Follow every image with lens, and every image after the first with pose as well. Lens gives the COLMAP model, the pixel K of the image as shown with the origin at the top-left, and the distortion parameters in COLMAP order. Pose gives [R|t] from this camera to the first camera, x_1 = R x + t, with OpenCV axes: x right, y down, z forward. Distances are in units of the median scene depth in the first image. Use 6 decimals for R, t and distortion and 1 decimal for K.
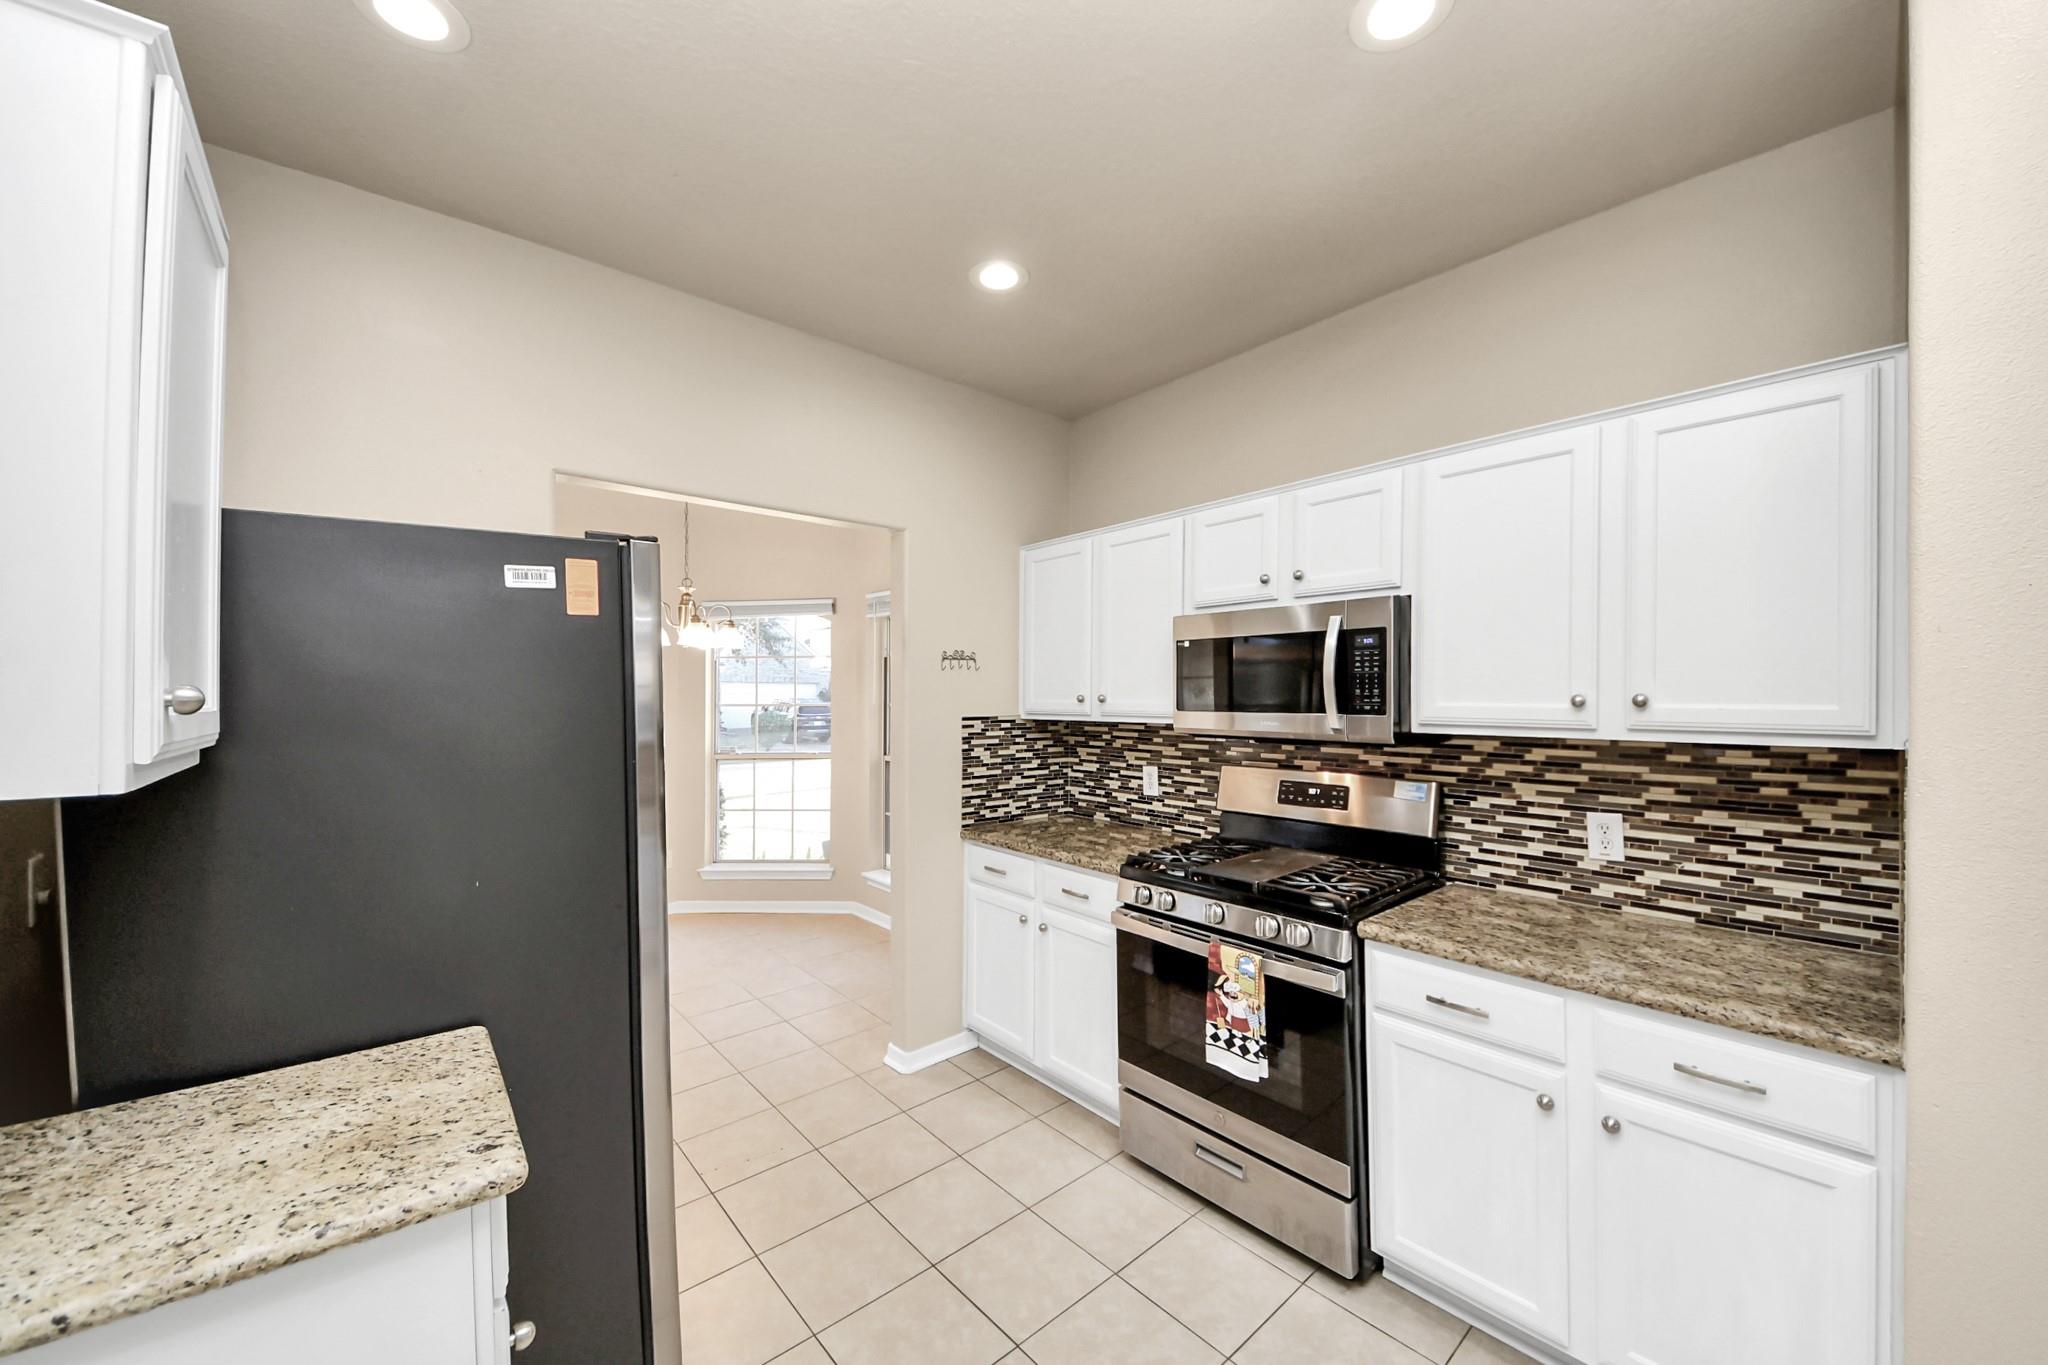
lens RADIAL K [[765.7, 0, 1027.6], [0, 765.7, 689.2], [0, 0, 1]] dist [0.051073, -0.036111]
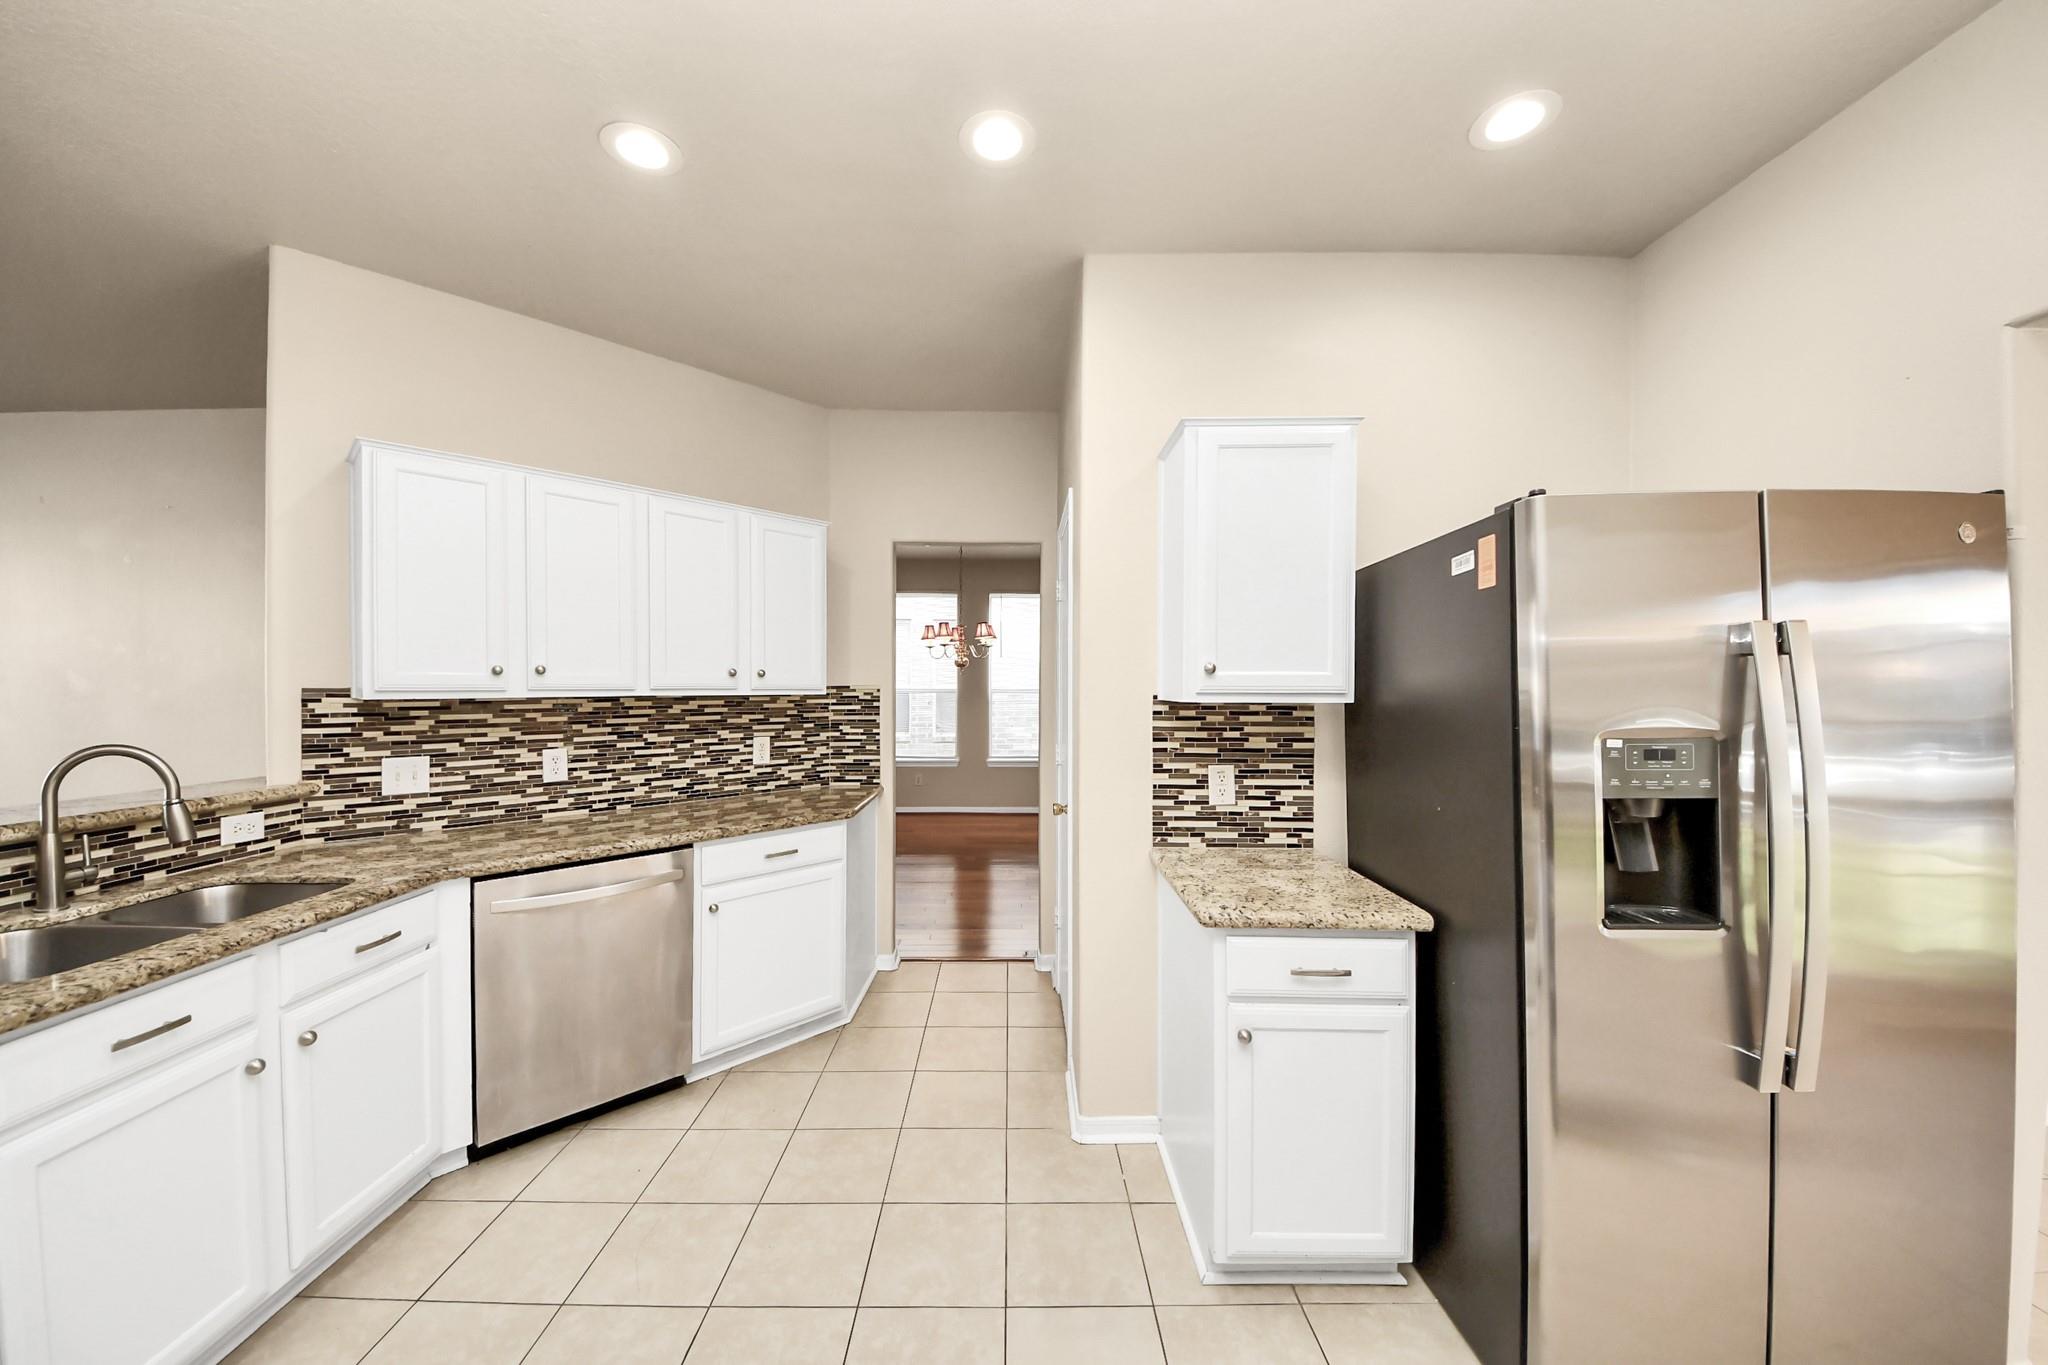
lens RADIAL K [[723.1, 0, 1029.9], [0, 723.1, 687.6], [0, 0, 1]] dist [0.021876, -0.014643]
pose [[-0.639558, 0.002028, -0.768740, 0.266772], [0.001623, 0.999998, 0.001287, 0.017930], [0.768741, -0.000424, -0.639560, 0.500487]]
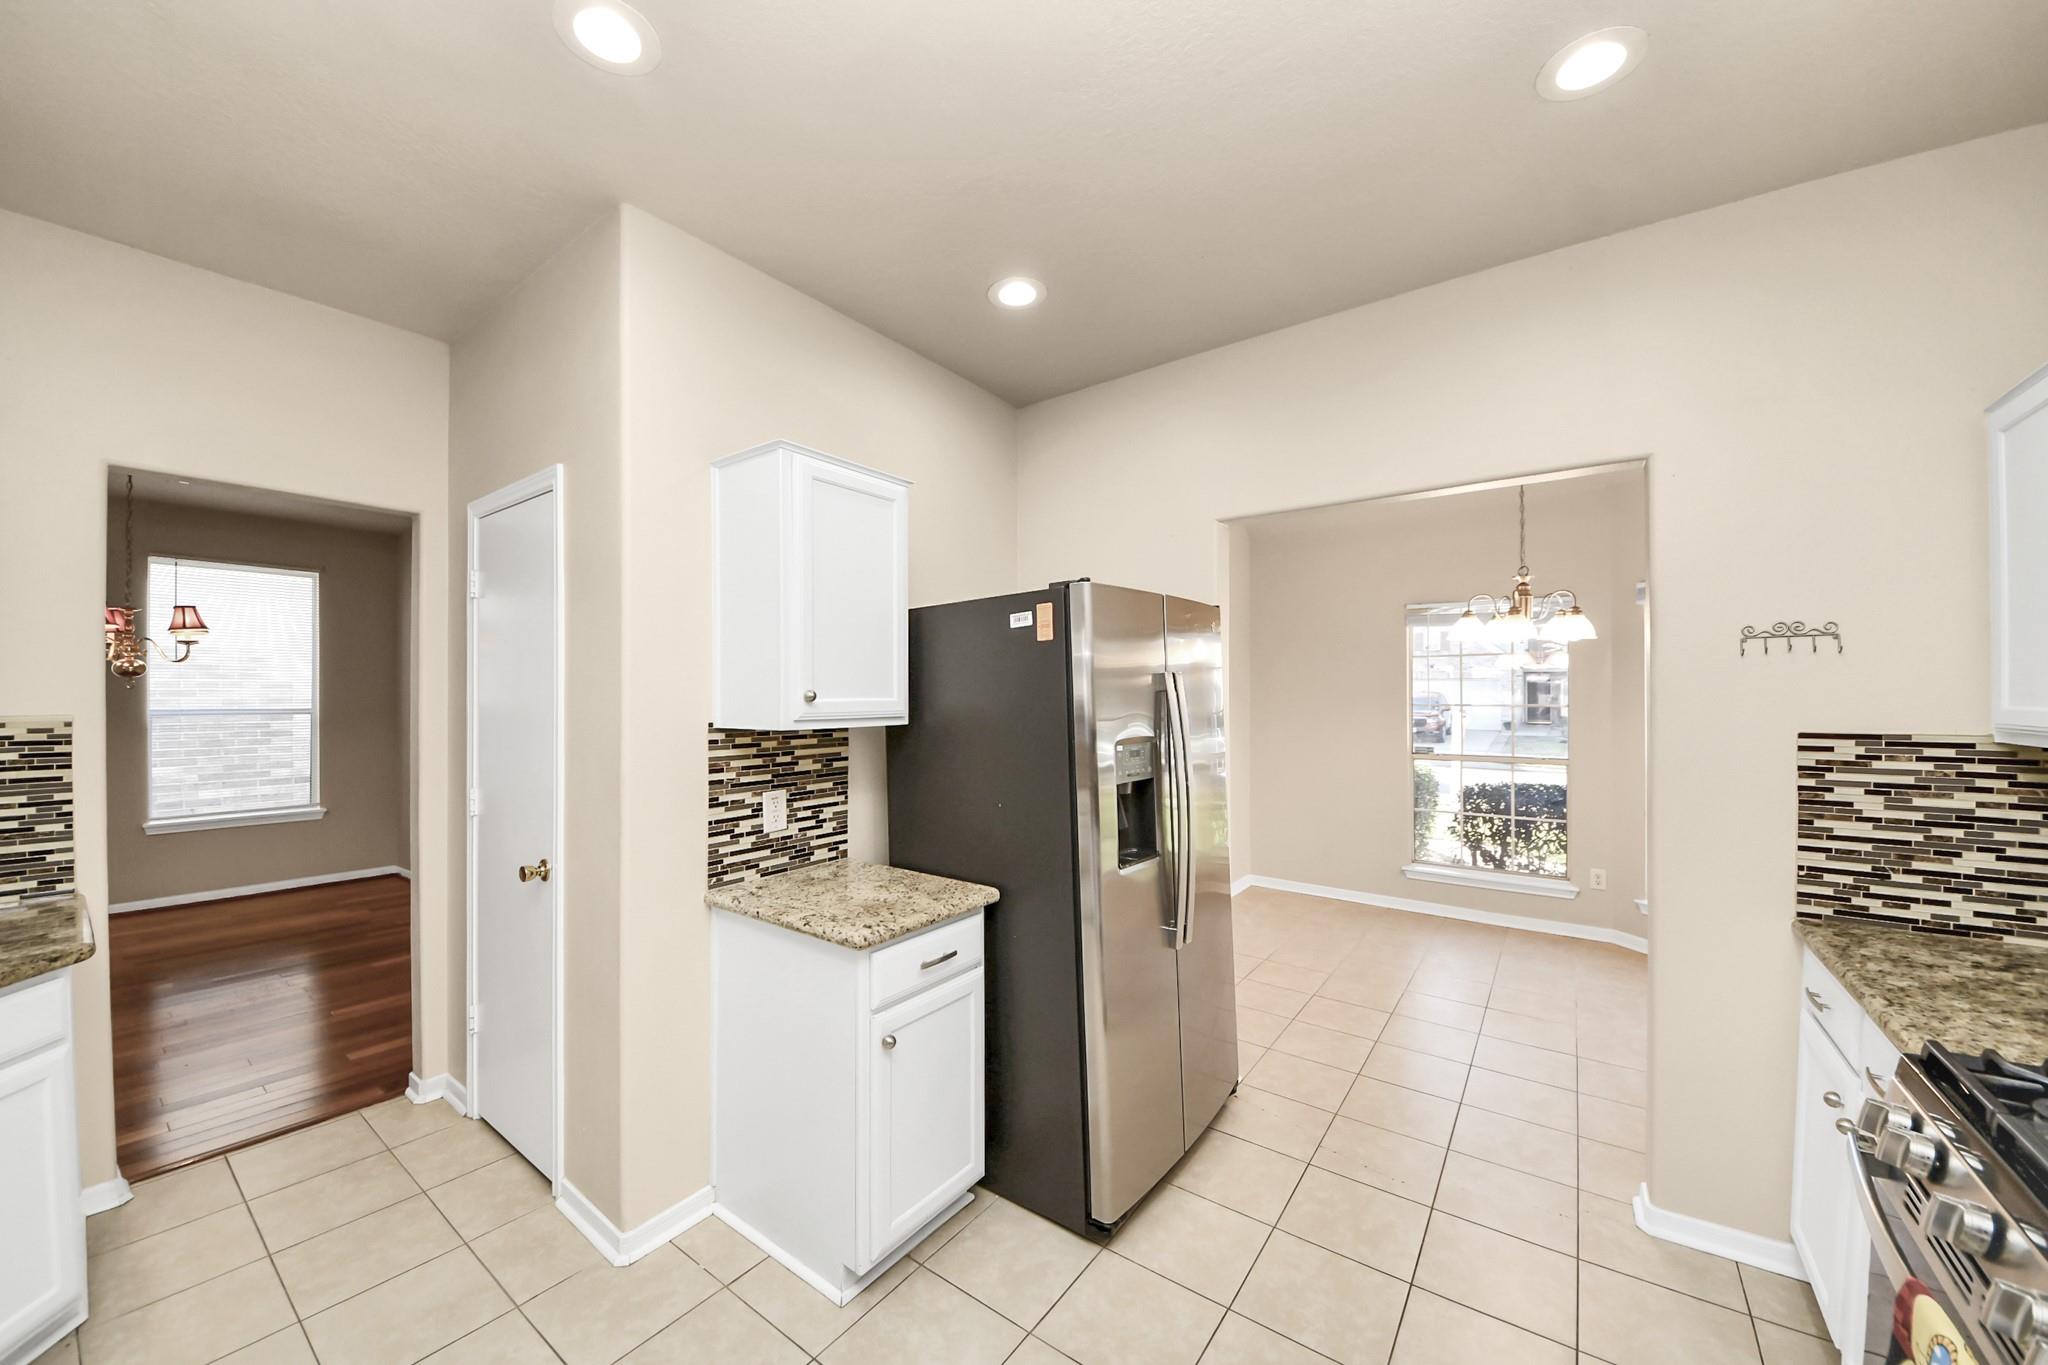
lens RADIAL K [[723.1, 0, 1029.9], [0, 723.1, 687.6], [0, 0, 1]] dist [0.021876, -0.014643]
pose [[0.219451, -0.004058, -0.975615, 0.336530], [0.005985, 0.999978, -0.002813, -0.000545], [0.975605, -0.005222, 0.219470, 0.287300]]
